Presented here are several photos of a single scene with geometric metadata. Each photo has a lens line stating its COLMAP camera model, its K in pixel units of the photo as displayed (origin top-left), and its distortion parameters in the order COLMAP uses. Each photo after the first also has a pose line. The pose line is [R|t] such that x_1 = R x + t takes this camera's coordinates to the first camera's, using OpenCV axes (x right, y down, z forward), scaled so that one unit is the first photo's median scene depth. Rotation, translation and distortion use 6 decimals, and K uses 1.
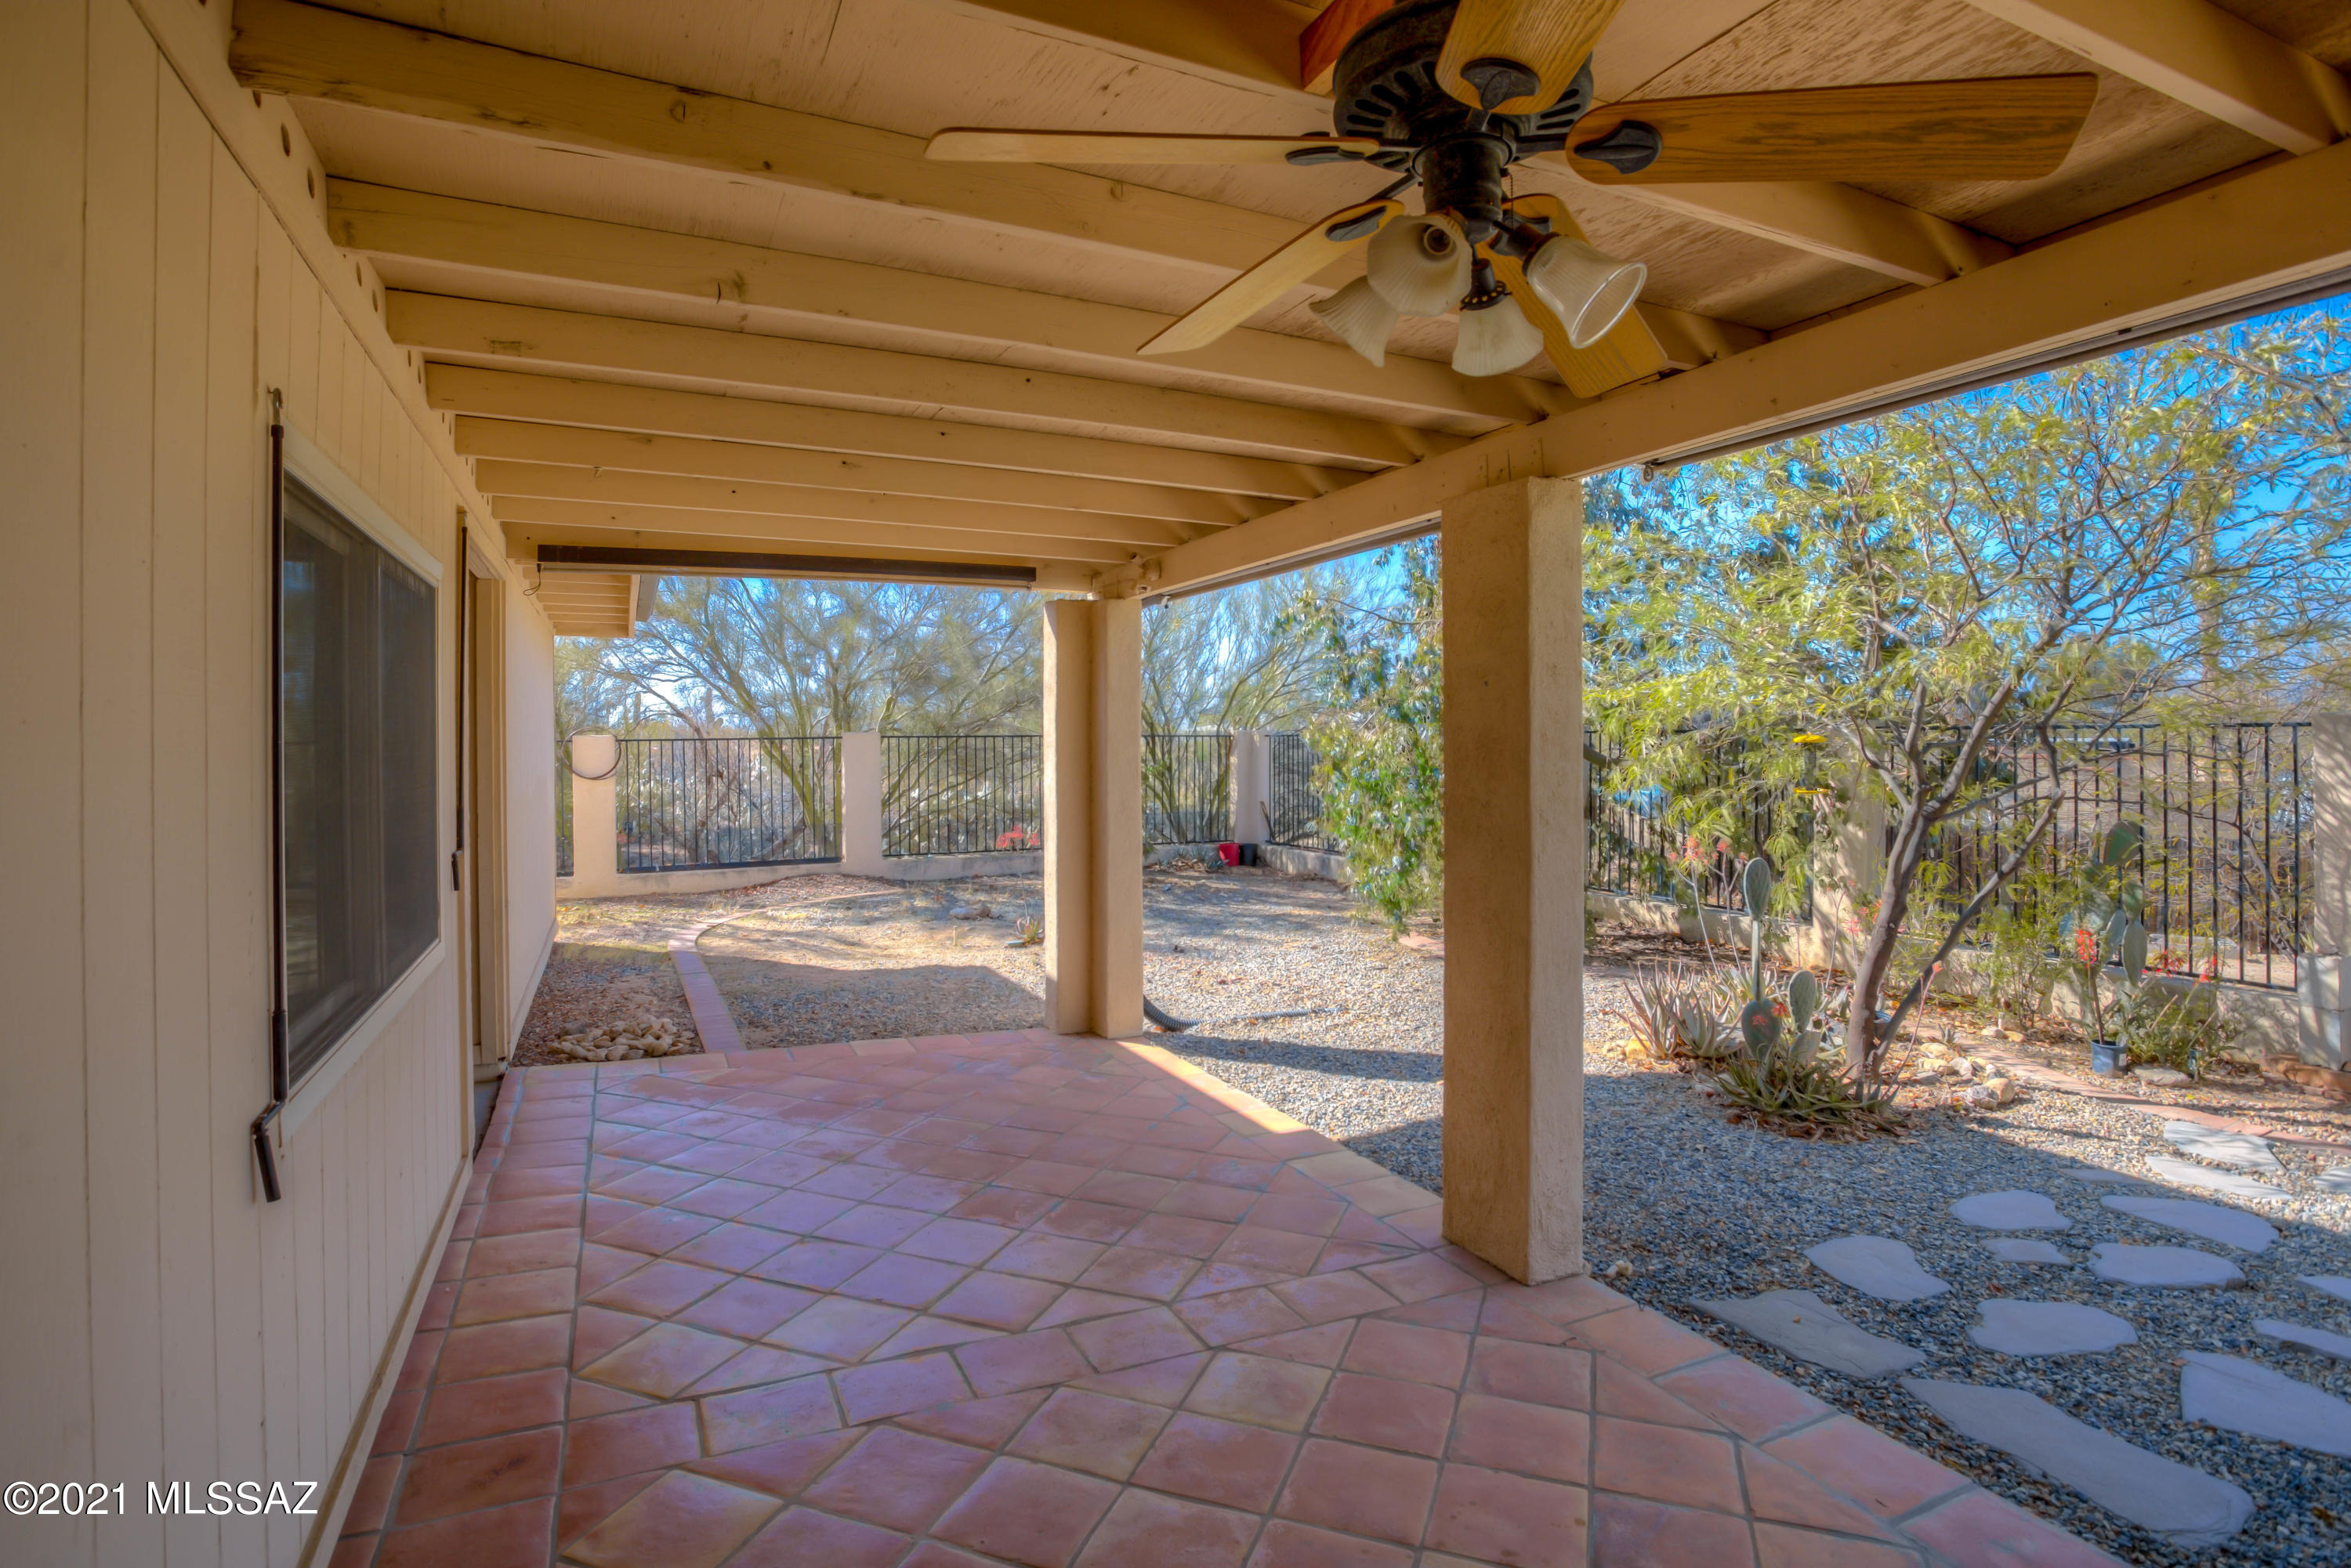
lens RADIAL K [[1169.8, 0, 1175.4], [0, 1169.8, 733.0], [0, 0, 1]] dist [-0.000067, -0.000014]
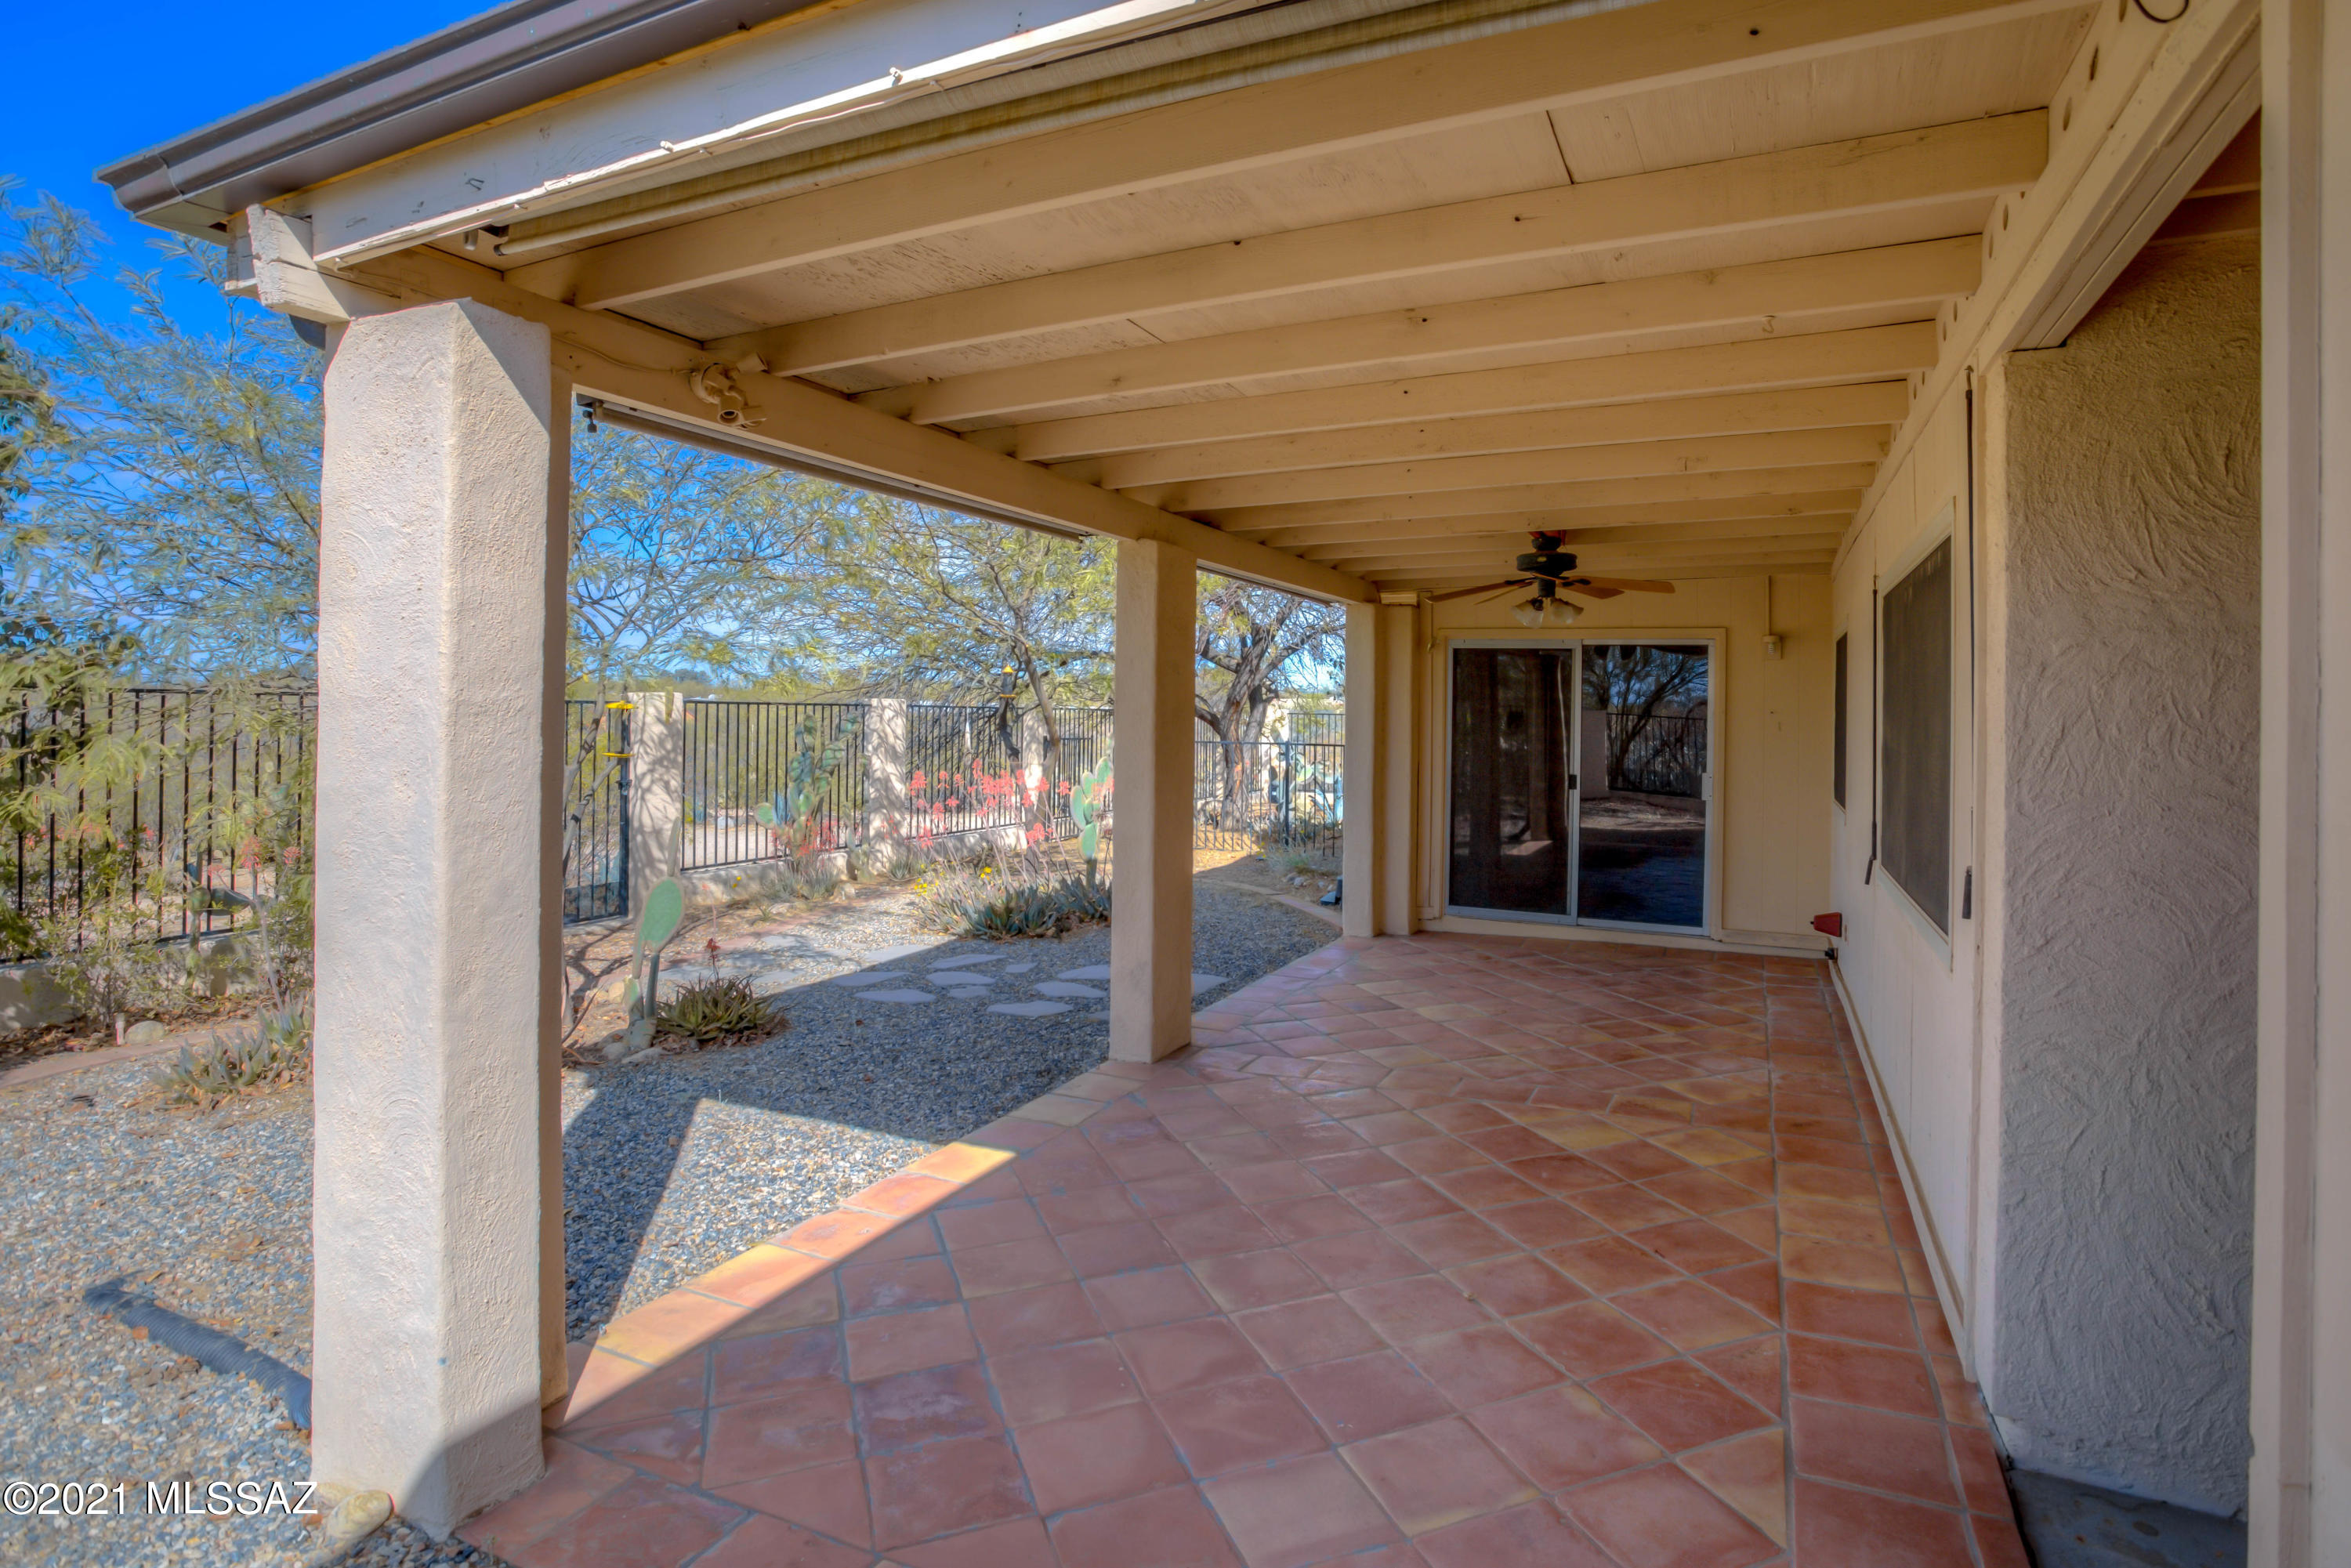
lens RADIAL K [[1169.8, 0, 1175.4], [0, 1169.8, 733.0], [0, 0, 1]] dist [-0.000067, -0.000014]
pose [[-0.620642, -0.005214, 0.784077, -0.788869], [-0.011246, 0.999934, -0.002253, 0.033355], [-0.784013, -0.010216, -0.620660, 1.649562]]
